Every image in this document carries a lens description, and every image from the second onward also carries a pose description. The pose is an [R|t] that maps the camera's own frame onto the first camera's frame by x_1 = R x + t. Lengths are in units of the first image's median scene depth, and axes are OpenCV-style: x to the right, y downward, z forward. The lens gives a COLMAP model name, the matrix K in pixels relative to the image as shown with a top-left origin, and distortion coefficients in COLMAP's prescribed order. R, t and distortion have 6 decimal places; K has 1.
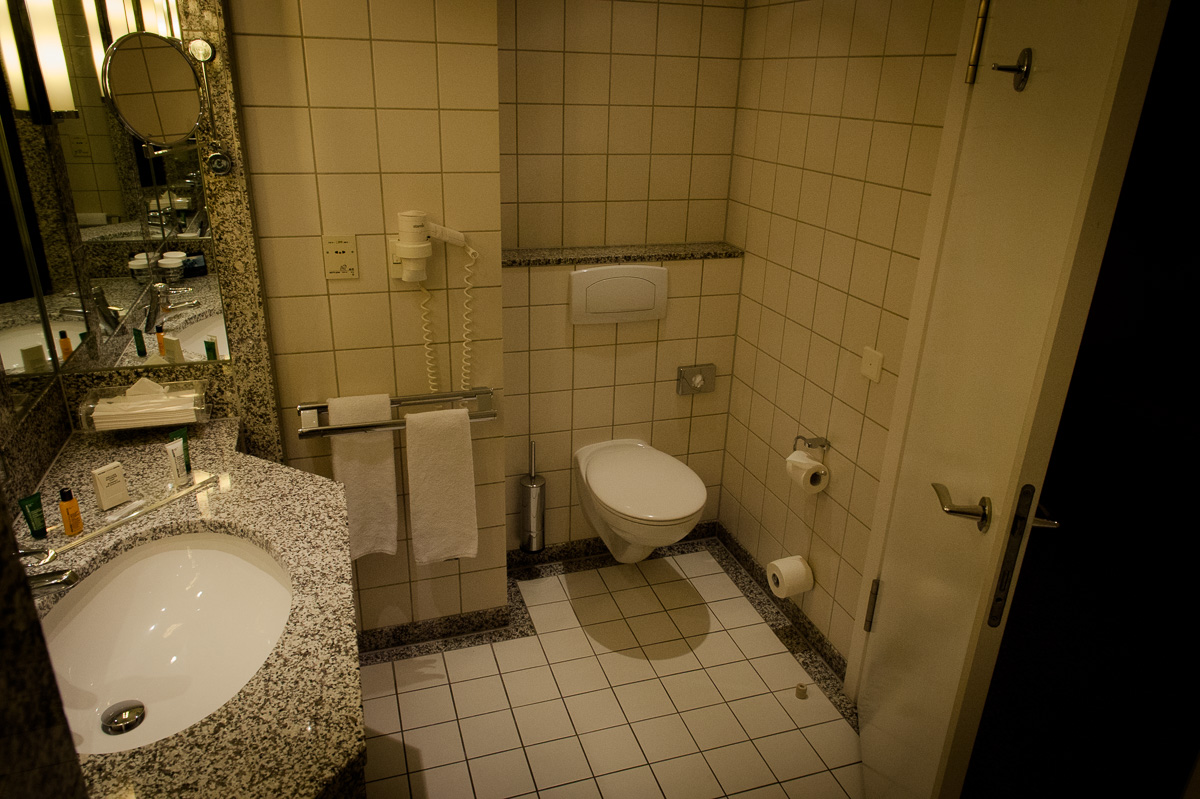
lens RADIAL K [[801.9, 0, 601.0], [0, 801.9, 402.3], [0, 0, 1]] dist [0.002523, -0.001004]
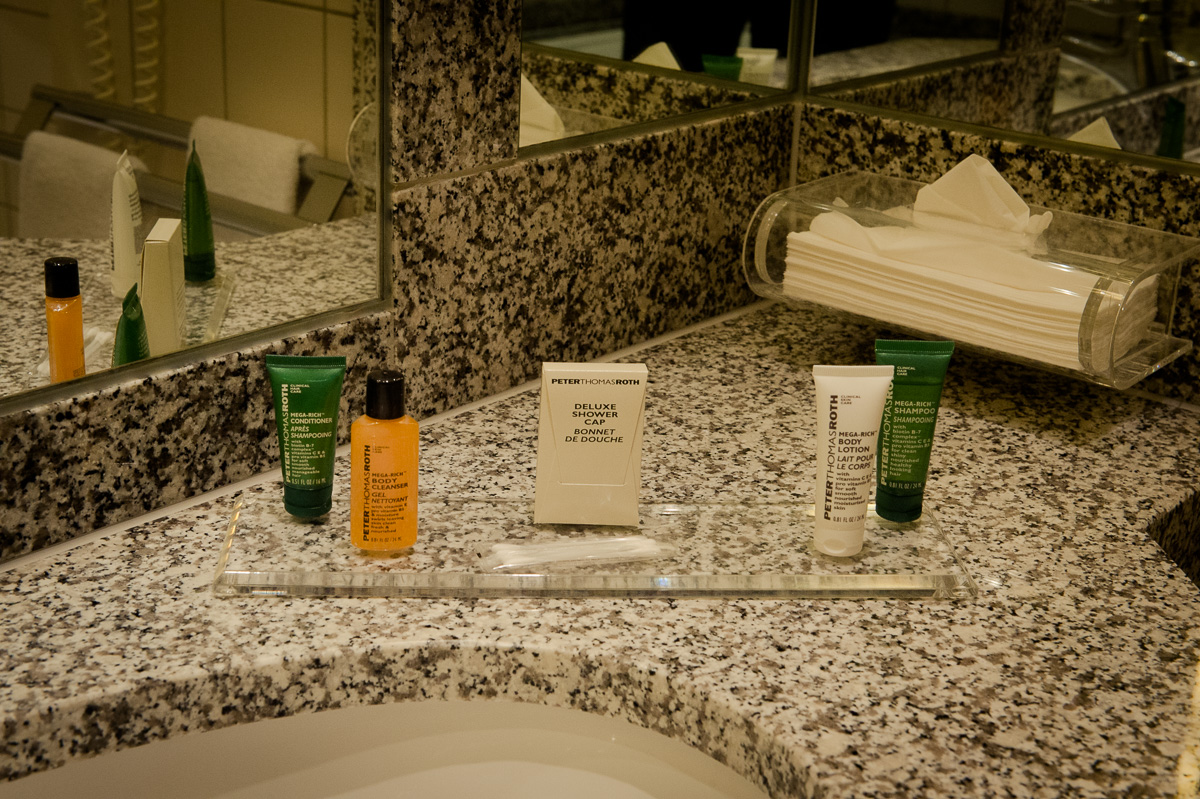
lens RADIAL K [[1790.9, 0, 601.8], [0, 1790.9, 399.5], [0, 0, 1]] dist [0.021474, 0.000000]
pose [[0.522772, 0.286032, -0.803053, -0.129819], [-0.344947, 0.932439, 0.107563, 0.023653], [0.779565, 0.220780, 0.586119, 0.558308]]
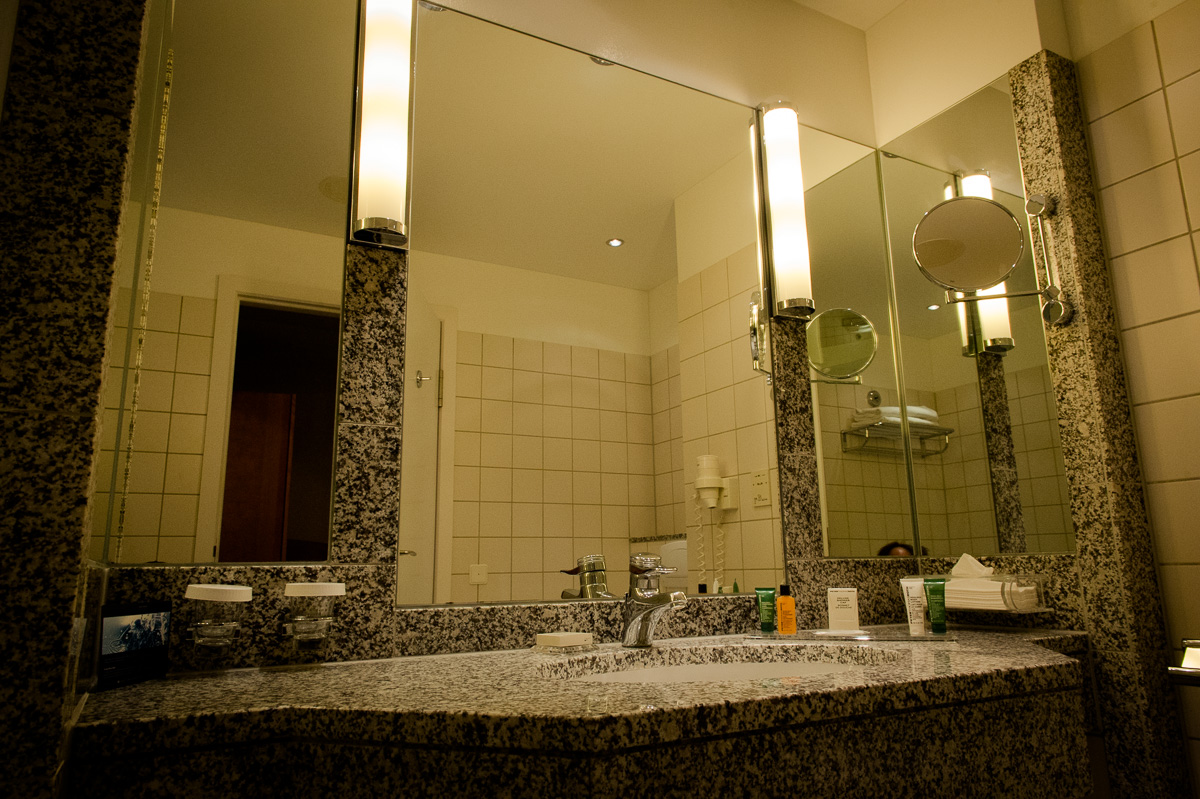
lens RADIAL K [[801.9, 0, 600.7], [0, 801.9, 399.7], [0, 0, 1]] dist [0.002523, -0.001004]
pose [[0.180910, -0.241538, -0.953379, 0.250687], [-0.347779, 0.891033, -0.291736, 0.216436], [0.919957, 0.384343, 0.077195, 0.477142]]
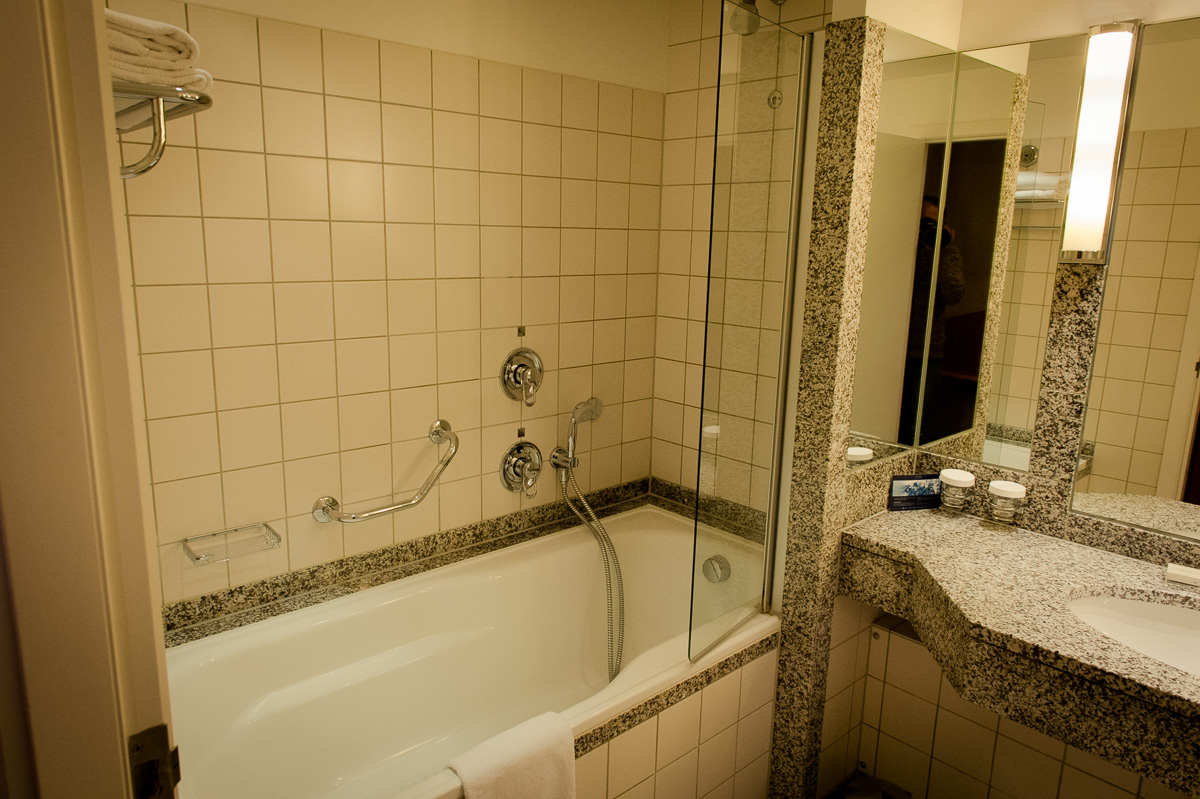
lens RADIAL K [[801.9, 0, 590.5], [0, 801.9, 396.4], [0, 0, 1]] dist [0.002523, -0.001004]
pose [[-0.913665, 0.030597, -0.405315, 0.670573], [-0.198219, 0.837017, 0.510012, -0.569766], [0.354860, 0.546322, -0.758688, 1.165524]]
